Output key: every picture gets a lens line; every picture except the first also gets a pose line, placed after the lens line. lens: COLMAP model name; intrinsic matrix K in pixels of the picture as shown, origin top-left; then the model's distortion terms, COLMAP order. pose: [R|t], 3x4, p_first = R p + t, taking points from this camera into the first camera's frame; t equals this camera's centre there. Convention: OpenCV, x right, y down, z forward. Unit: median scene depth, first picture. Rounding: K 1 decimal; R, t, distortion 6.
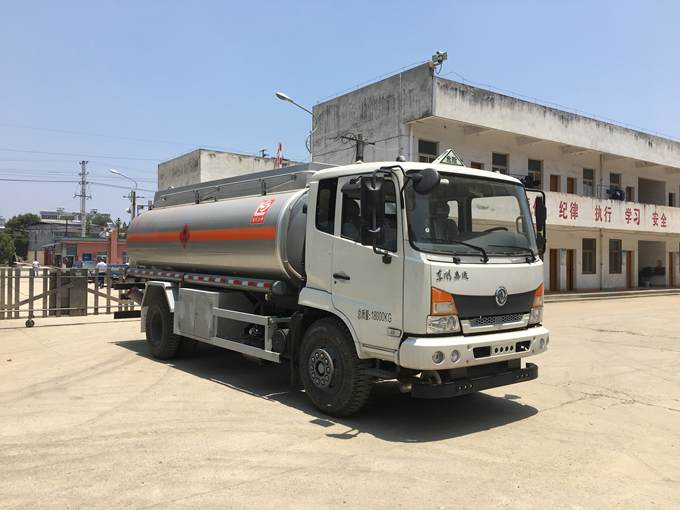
lens RADIAL K [[584.8, 0, 350.1], [0, 584.8, 262.1], [0, 0, 1]] dist [0.070370, -0.099207]
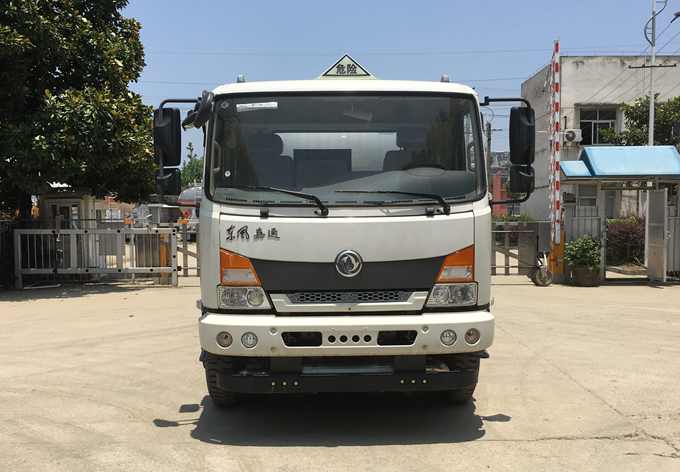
lens RADIAL K [[810.9, 0, 358.5], [0, 810.9, 274.9], [0, 0, 1]] dist [0.046902, 0.000000]
pose [[0.807014, 0.038173, -0.589297, 0.821749], [0.006003, 0.997327, 0.072825, 0.000918], [0.590502, -0.062309, 0.804627, 0.223048]]
